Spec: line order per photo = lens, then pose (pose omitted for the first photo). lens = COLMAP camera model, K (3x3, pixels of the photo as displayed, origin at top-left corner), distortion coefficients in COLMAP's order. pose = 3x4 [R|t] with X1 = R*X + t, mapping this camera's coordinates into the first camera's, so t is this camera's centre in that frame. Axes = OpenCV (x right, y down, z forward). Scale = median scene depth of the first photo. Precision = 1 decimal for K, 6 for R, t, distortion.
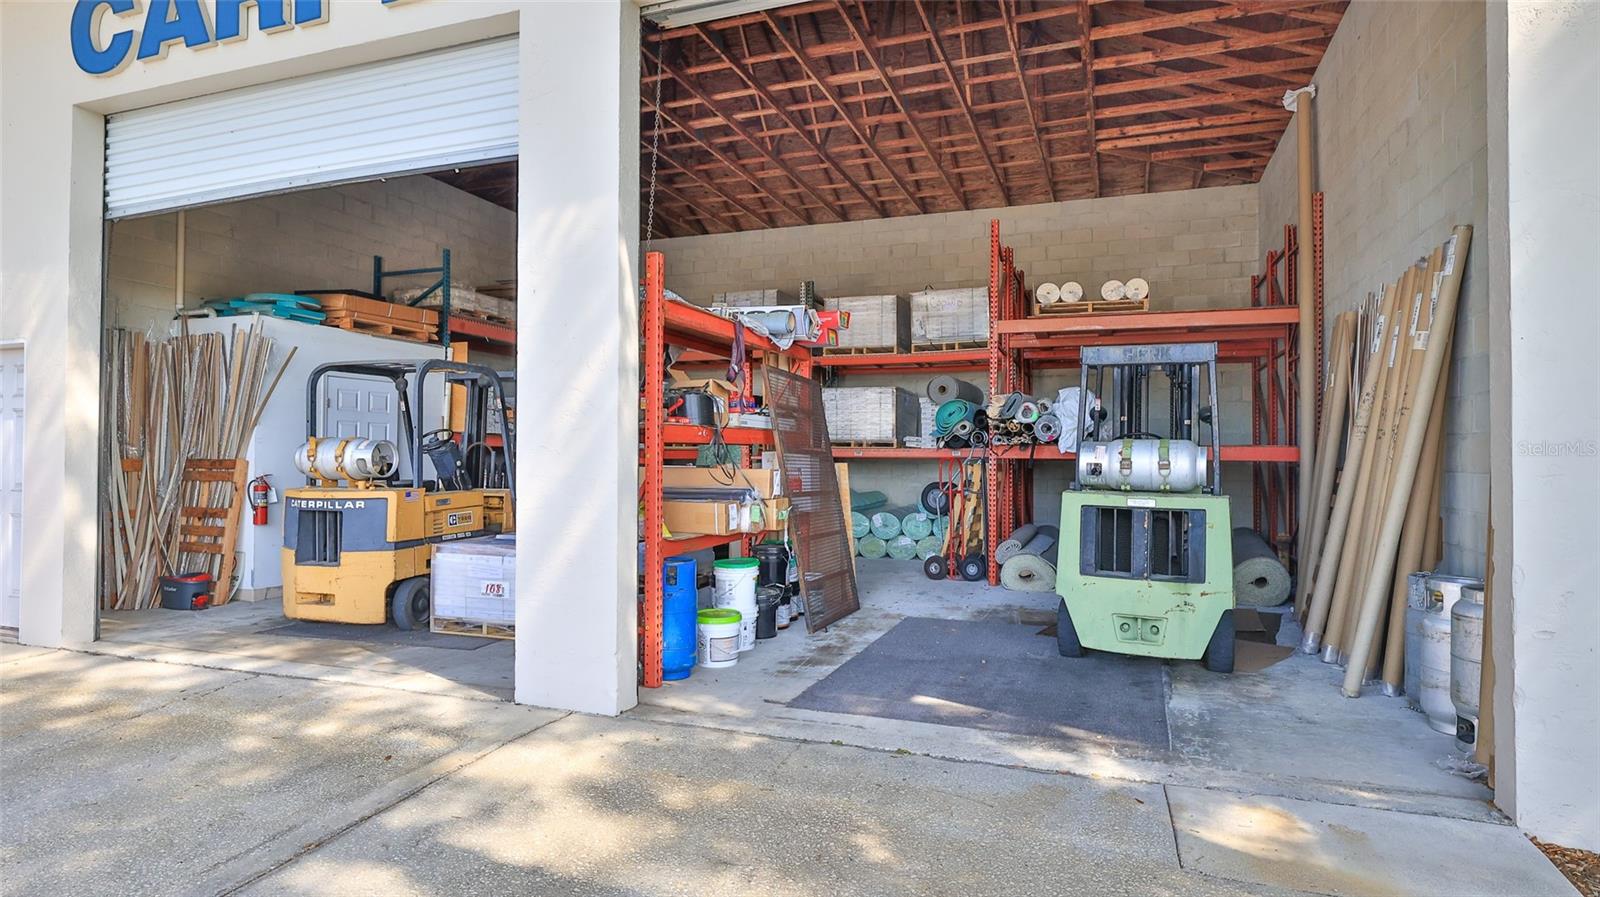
lens RADIAL K [[840.0, 0, 807.1], [0, 840.0, 446.5], [0, 0, 1]] dist [0.005273, 0.000722]
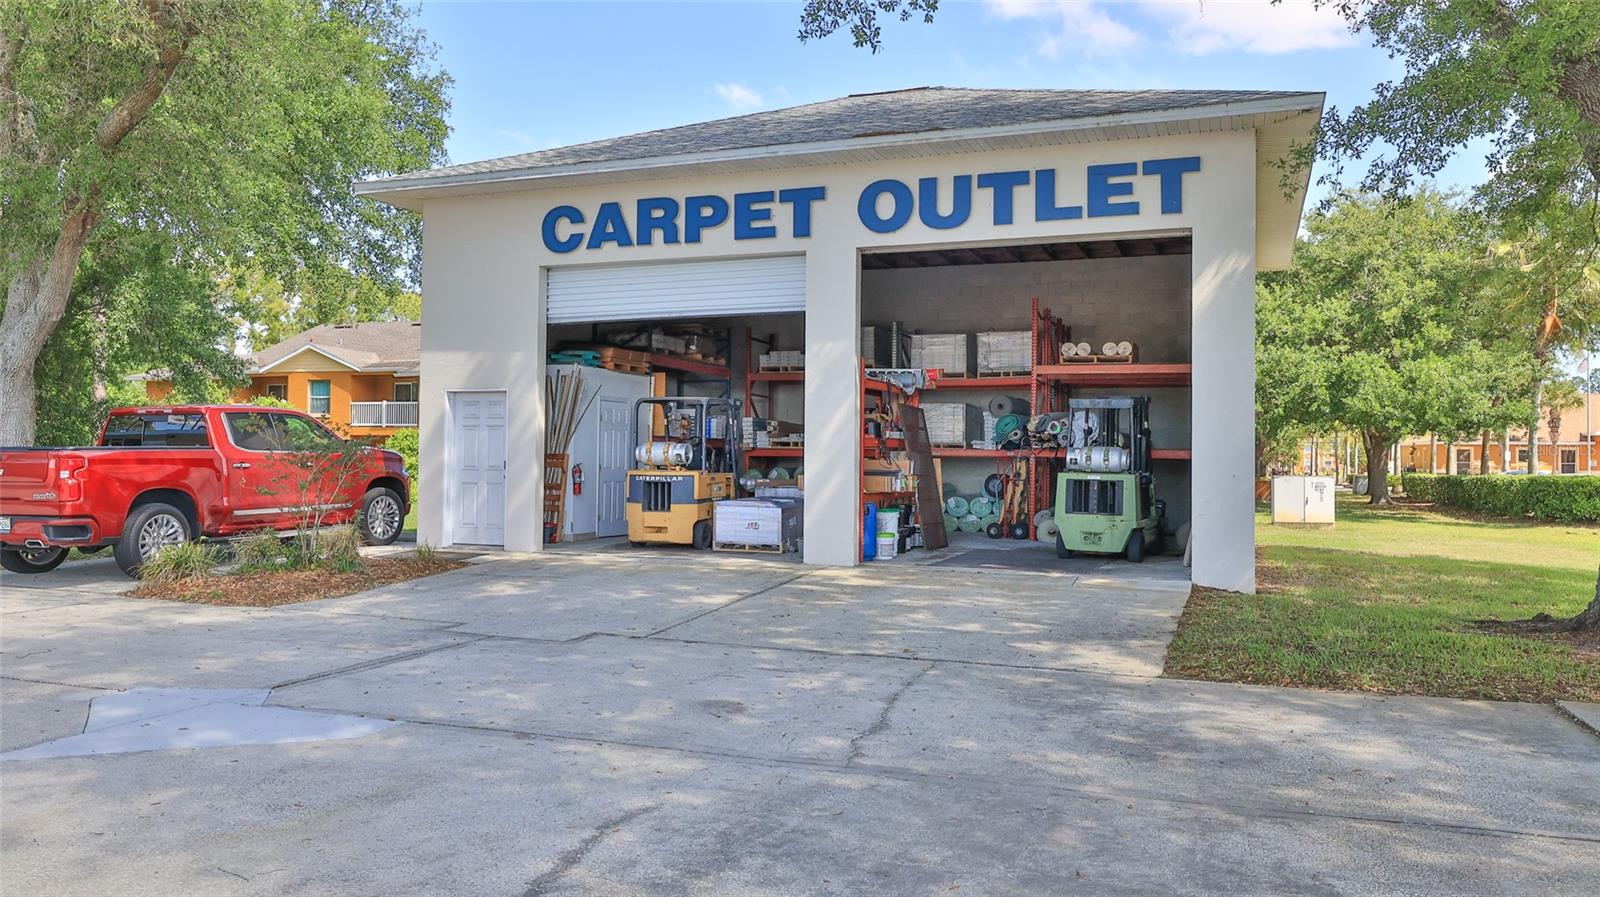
lens RADIAL K [[1154.2, 0, 804.6], [0, 1154.2, 451.9], [0, 0, 1]] dist [-0.053794, 0.001691]
pose [[0.999891, 0.006719, -0.013122, -0.186727], [-0.006632, 0.999956, 0.006631, -0.006635], [0.013166, -0.006543, 0.999892, -1.242216]]
